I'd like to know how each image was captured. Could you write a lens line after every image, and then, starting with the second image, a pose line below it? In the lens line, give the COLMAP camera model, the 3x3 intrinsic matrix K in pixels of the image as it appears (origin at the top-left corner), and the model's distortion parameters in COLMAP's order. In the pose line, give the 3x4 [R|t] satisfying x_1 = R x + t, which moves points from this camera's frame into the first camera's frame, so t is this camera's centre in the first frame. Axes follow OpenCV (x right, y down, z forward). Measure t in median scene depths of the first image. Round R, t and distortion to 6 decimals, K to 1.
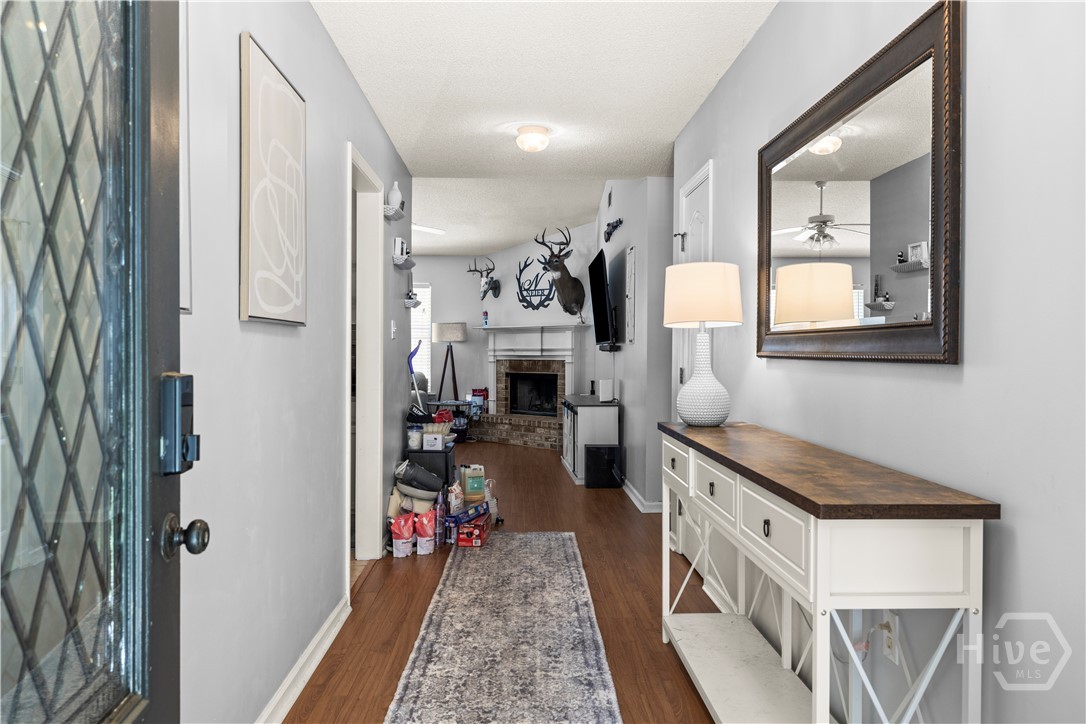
lens RADIAL K [[864.0, 0, 543.0], [0, 864.0, 362.0], [0, 0, 1]] dist [-0.006259, -0.001040]
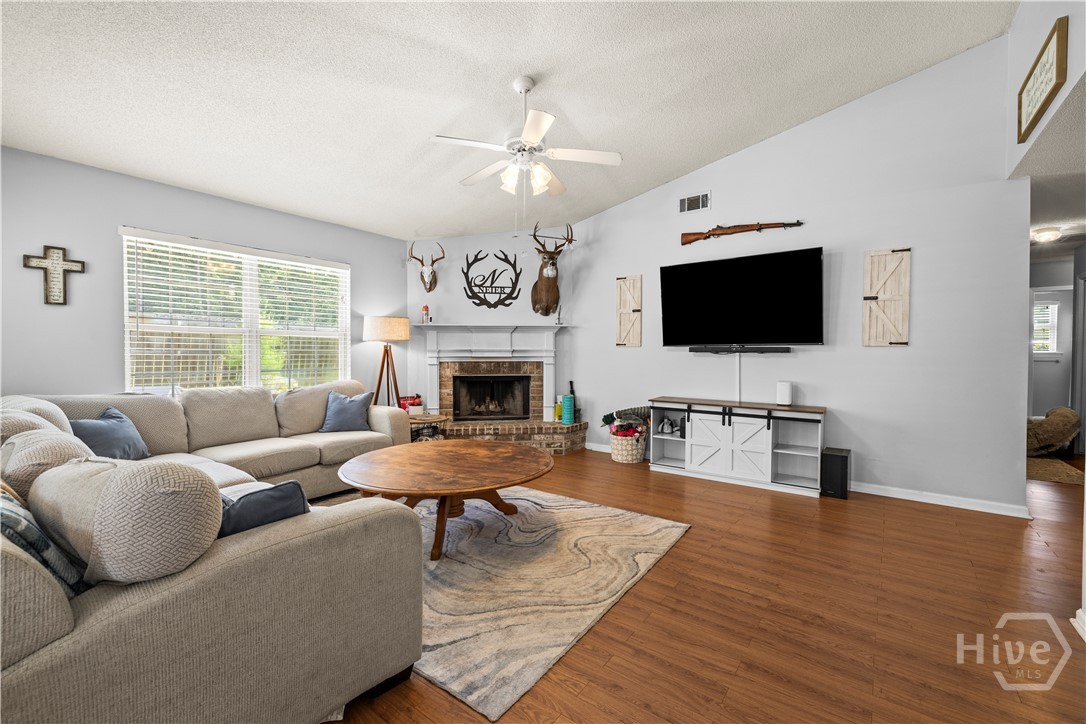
lens RADIAL K [[458.0, 0, 543.8], [0, 458.0, 359.8], [0, 0, 1]] dist [0.000765, -0.000025]
pose [[0.620878, -0.015684, 0.783750, -0.364652], [0.009434, 0.999877, 0.012536, -0.010006], [-0.783850, -0.000389, 0.620950, 0.647235]]
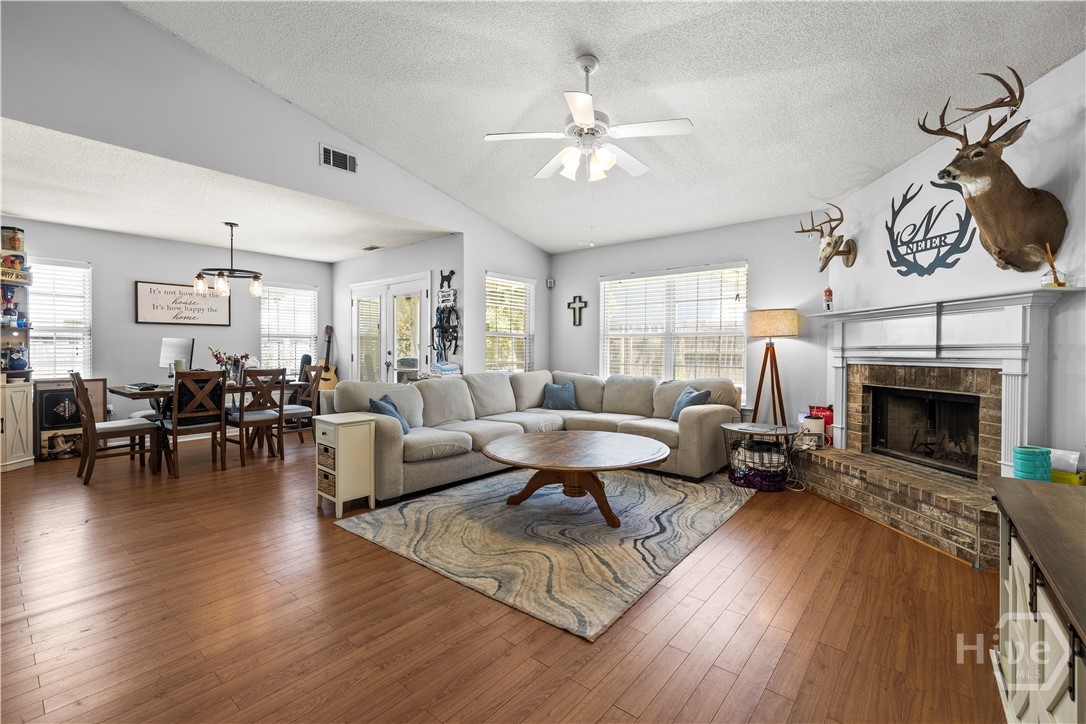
lens RADIAL K [[469.7, 0, 539.9], [0, 469.7, 357.2], [0, 0, 1]] dist [0.003034, -0.000147]
pose [[0.743056, 0.007731, -0.669185, 0.009780], [-0.008523, 0.999961, 0.002089, -0.006538], [0.669176, 0.004151, 0.743093, 0.611992]]
